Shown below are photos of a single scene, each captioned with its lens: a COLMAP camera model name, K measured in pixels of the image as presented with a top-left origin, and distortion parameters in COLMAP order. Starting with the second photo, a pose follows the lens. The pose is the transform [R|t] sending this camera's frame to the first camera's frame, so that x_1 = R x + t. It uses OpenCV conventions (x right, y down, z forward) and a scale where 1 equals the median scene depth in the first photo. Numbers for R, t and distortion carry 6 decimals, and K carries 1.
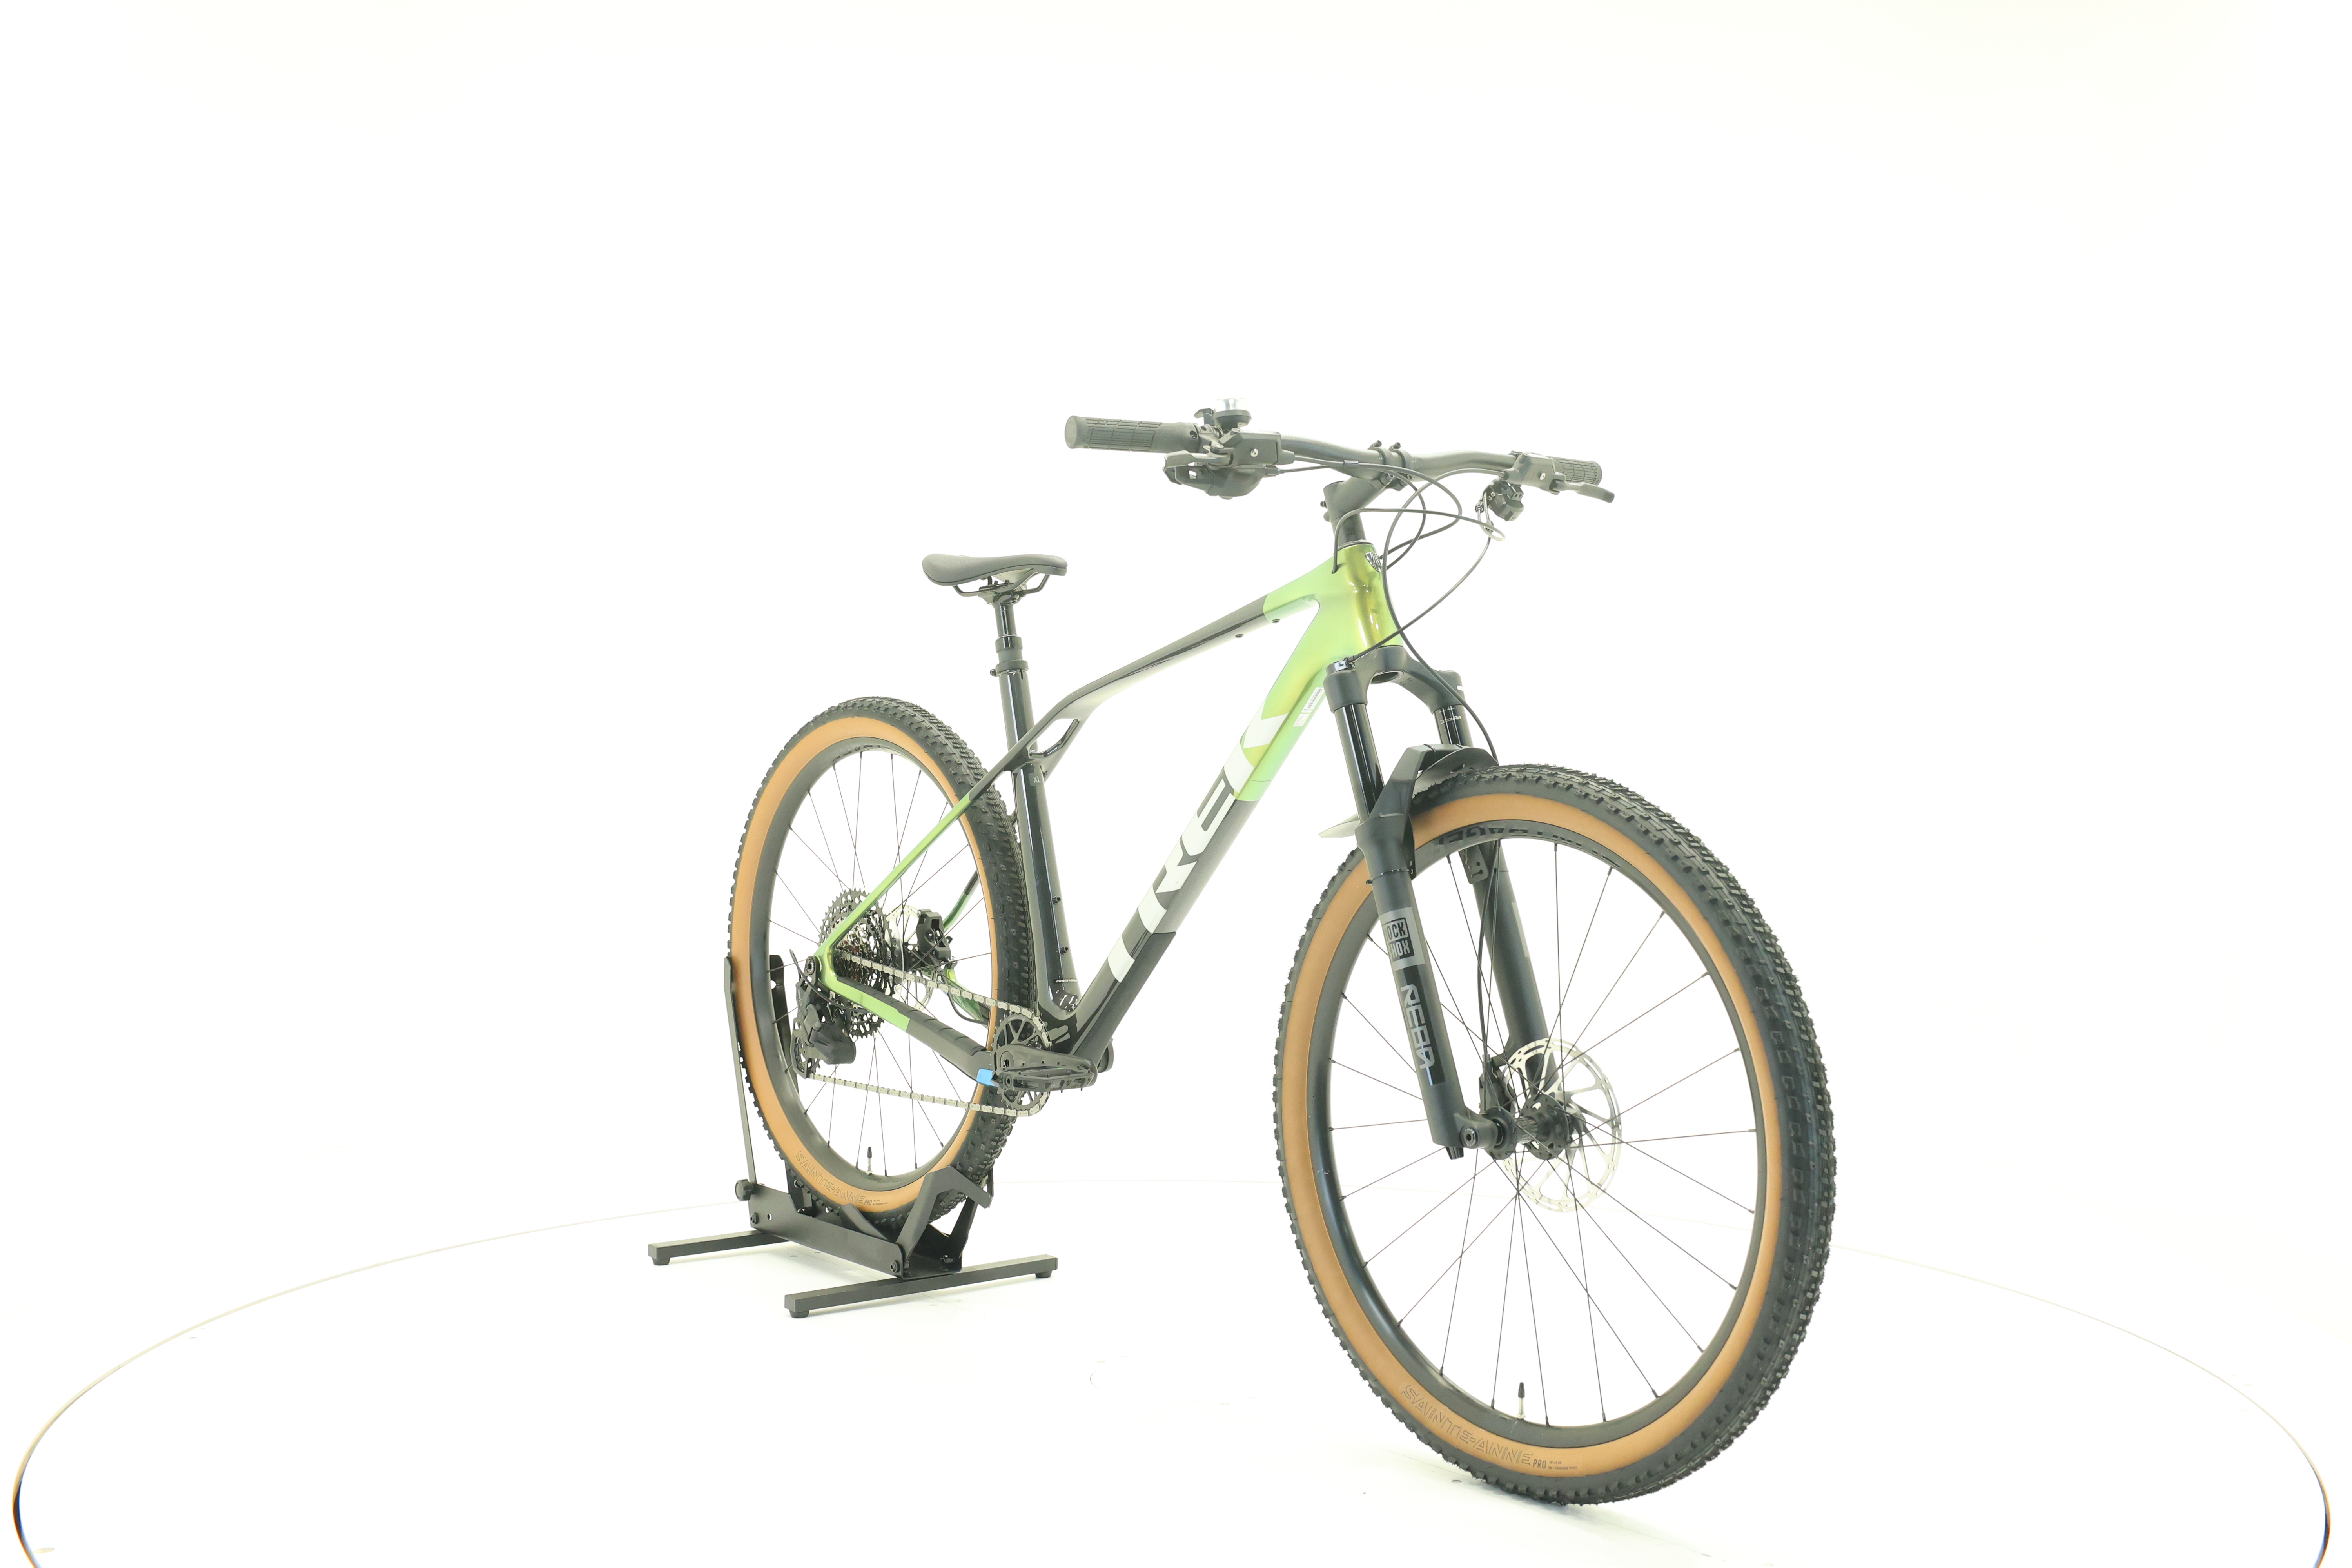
lens RADIAL K [[2507.4, 0, 1160.9], [0, 2507.4, 787.0], [0, 0, 1]] dist [0.003105, 0.000000]
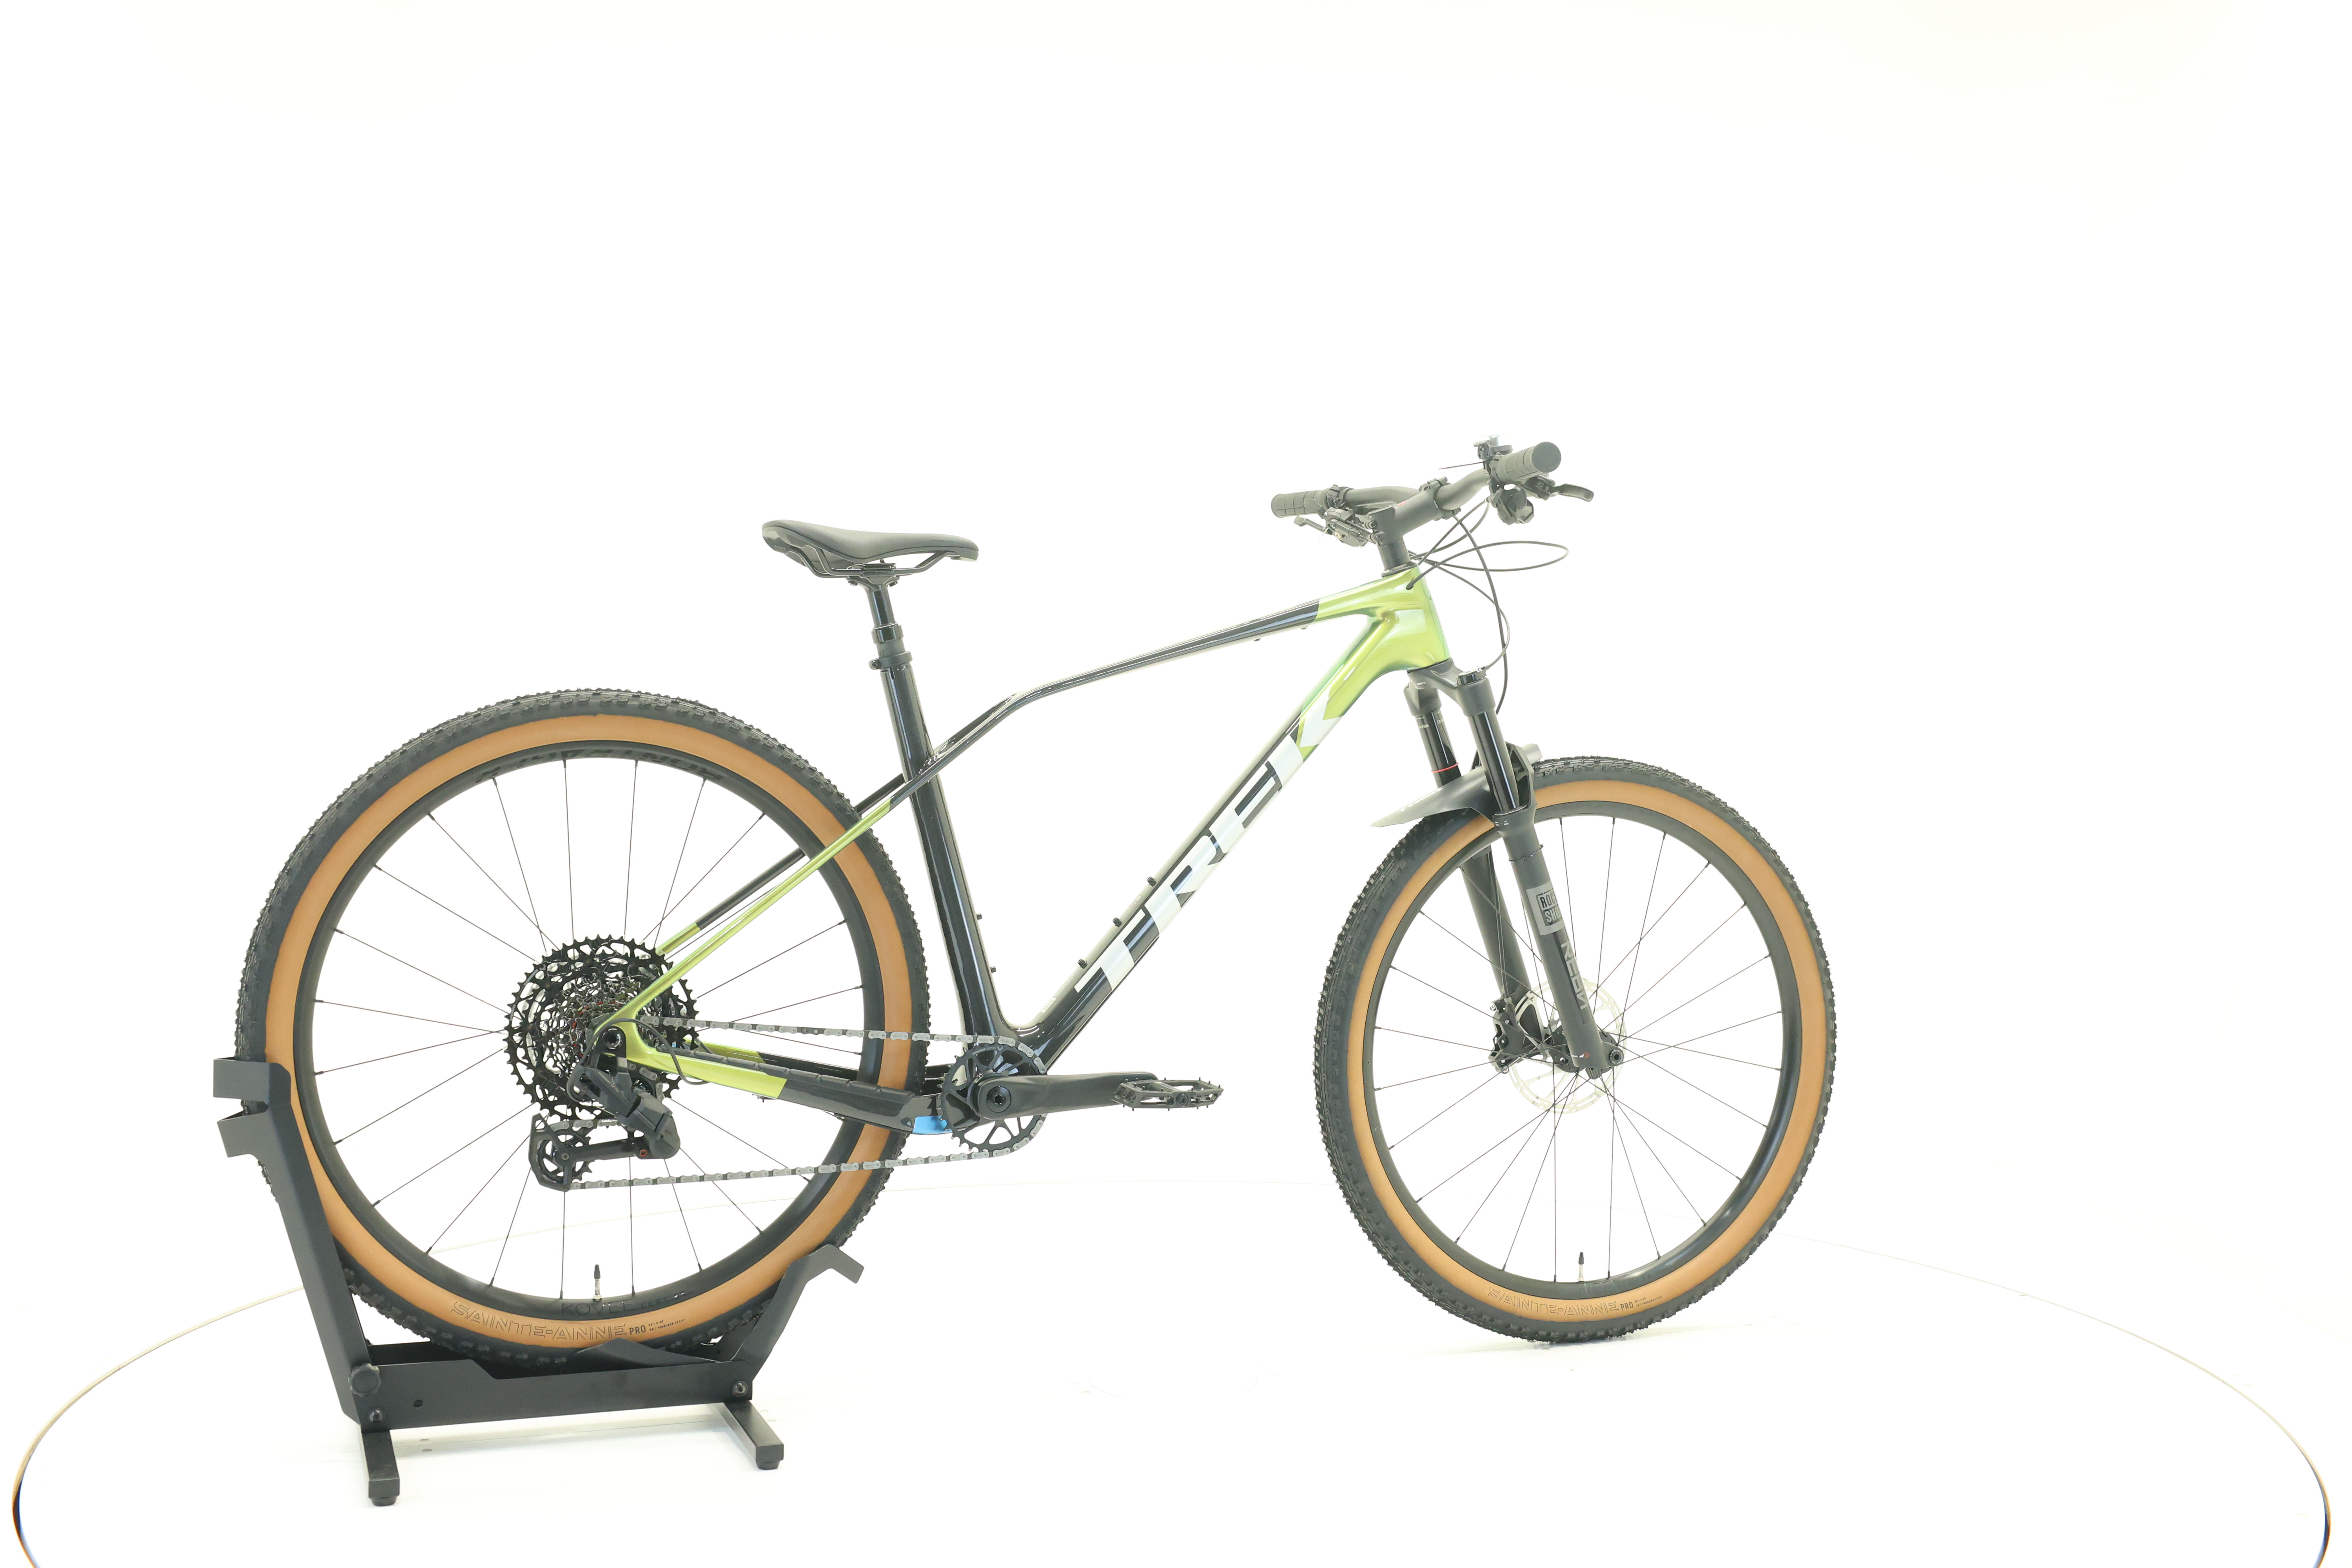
lens RADIAL K [[2507.4, 0, 1161.7], [0, 2507.4, 780.7], [0, 0, 1]] dist [0.003105, 0.000000]
pose [[0.312645, -0.026442, 0.949502, -0.984564], [0.021617, 0.999552, 0.020718, -0.024381], [-0.949624, 0.014048, 0.313076, 0.720581]]
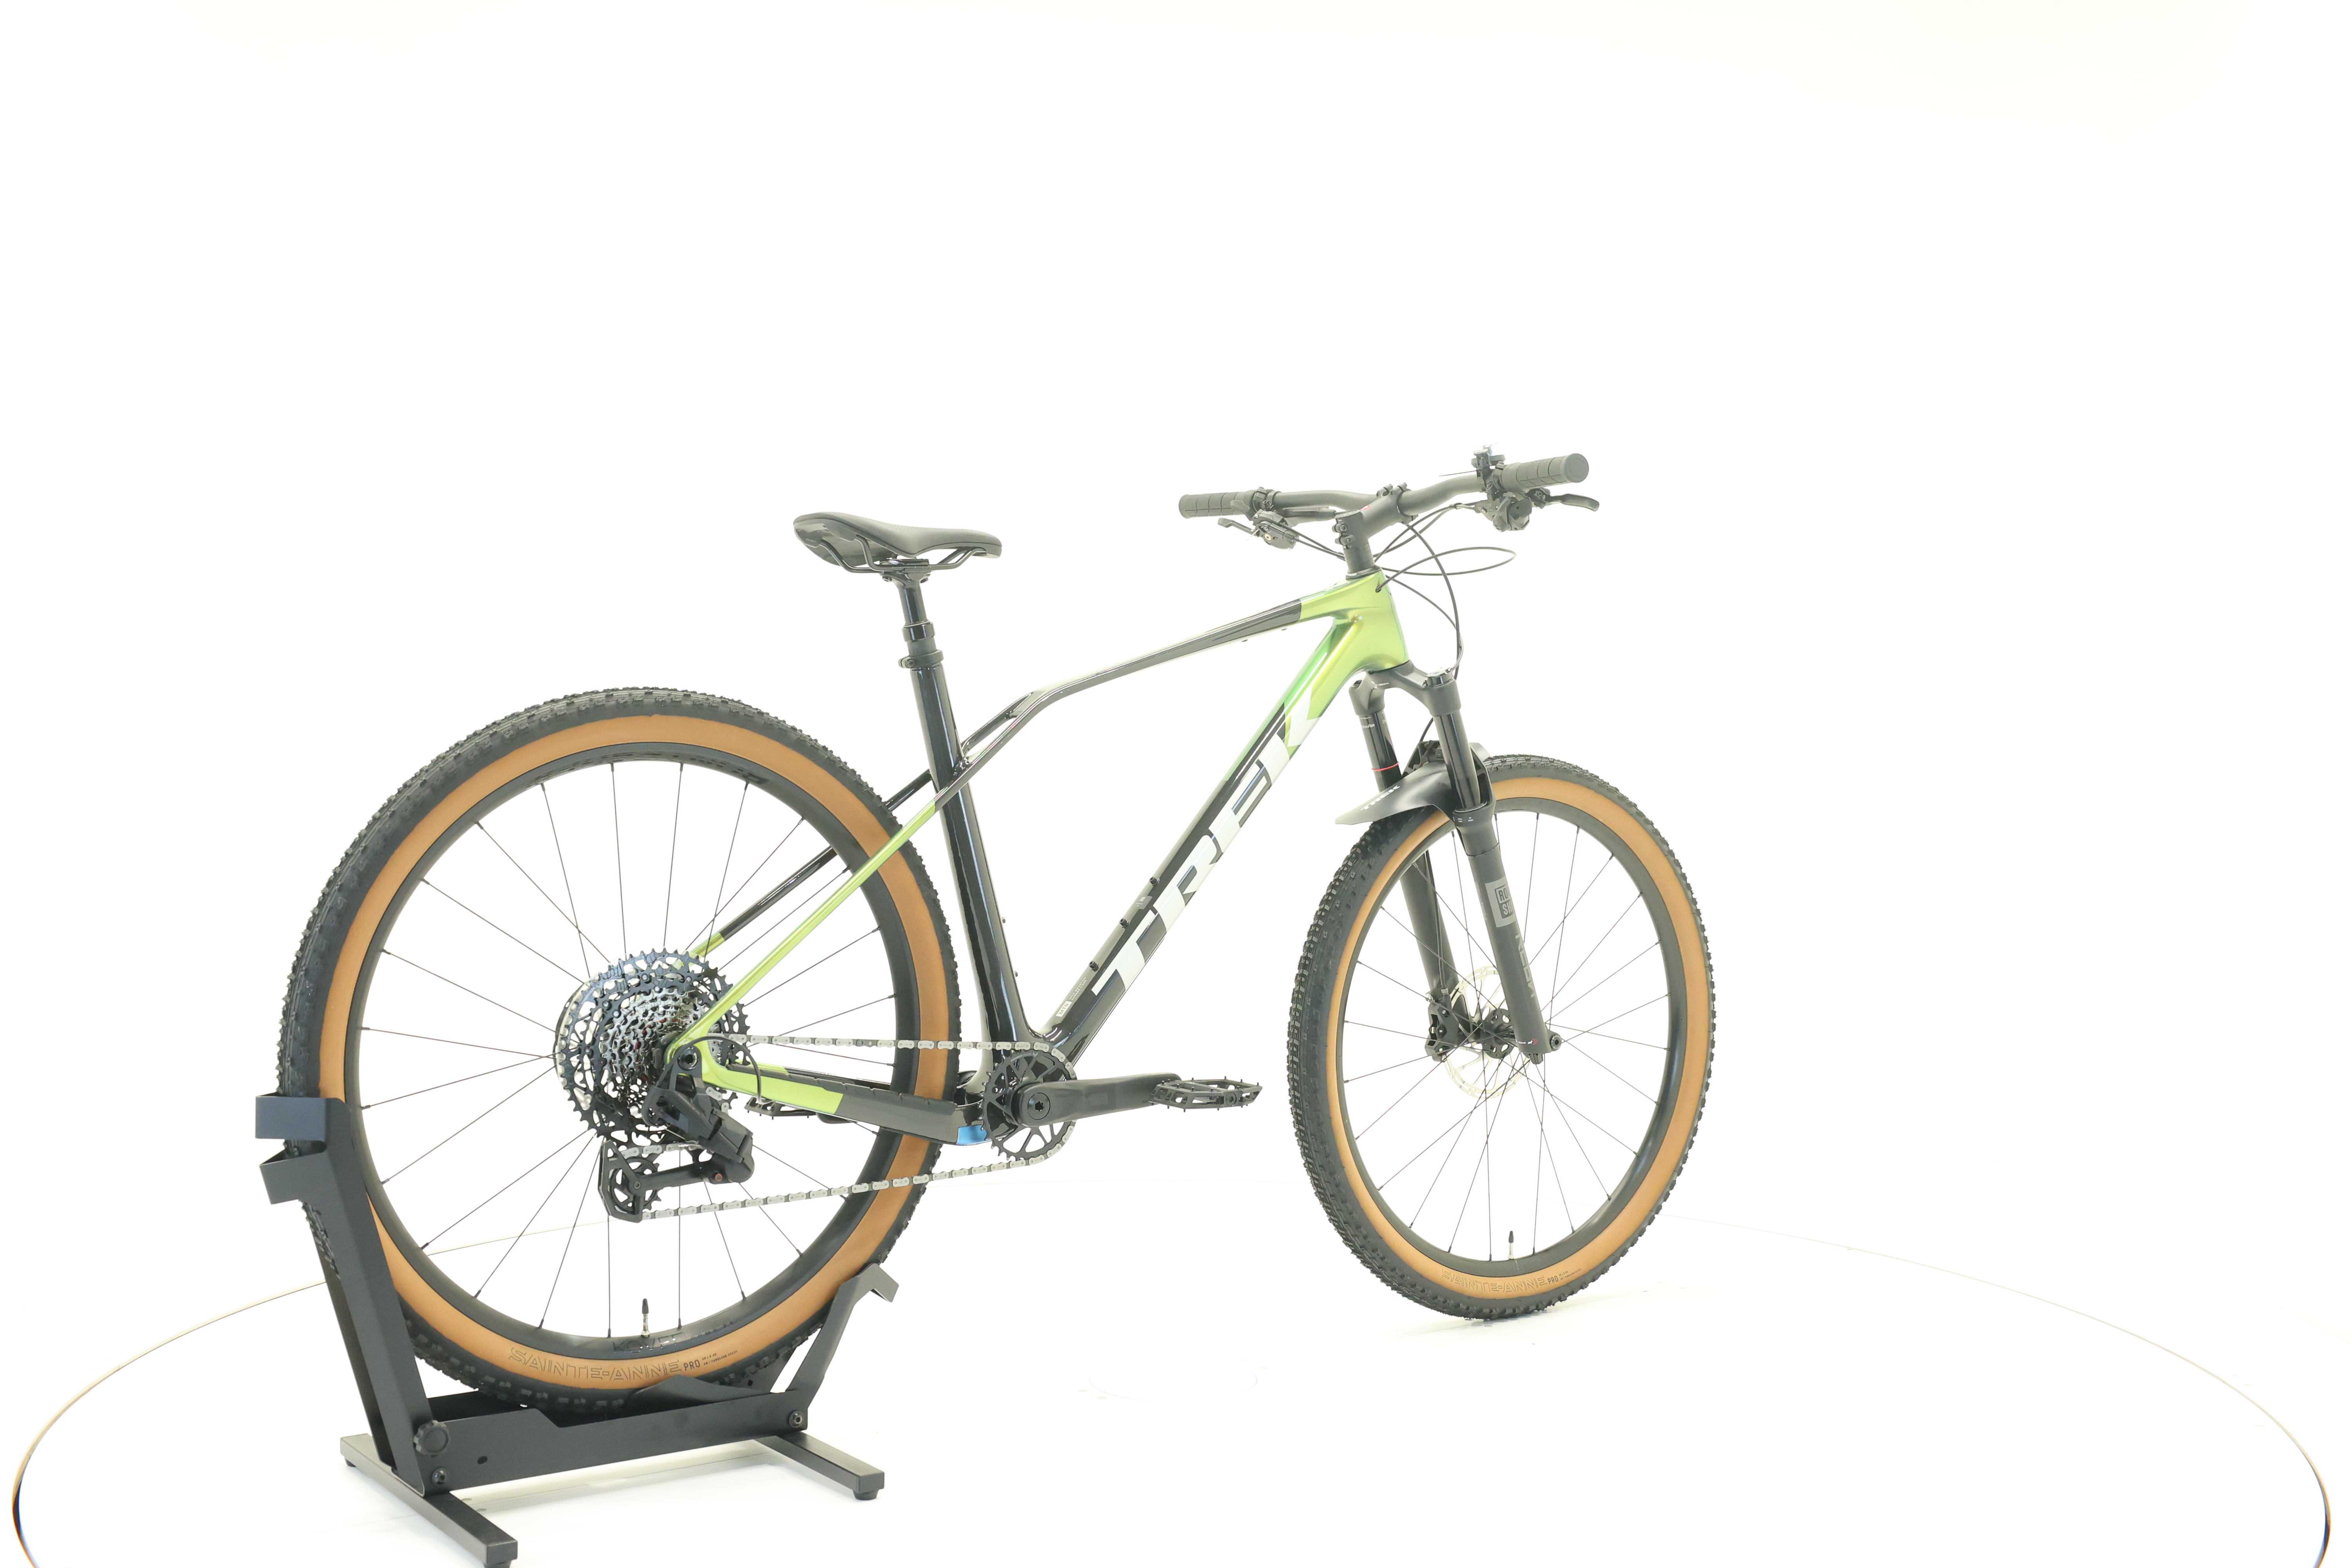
lens RADIAL K [[2507.4, 0, 1165.0], [0, 2507.4, 780.4], [0, 0, 1]] dist [0.003105, 0.000000]
pose [[0.049864, -0.029579, 0.998318, -1.033953], [0.021567, 0.999360, 0.028532, -0.032605], [-0.998523, 0.020108, 0.050470, 0.993185]]
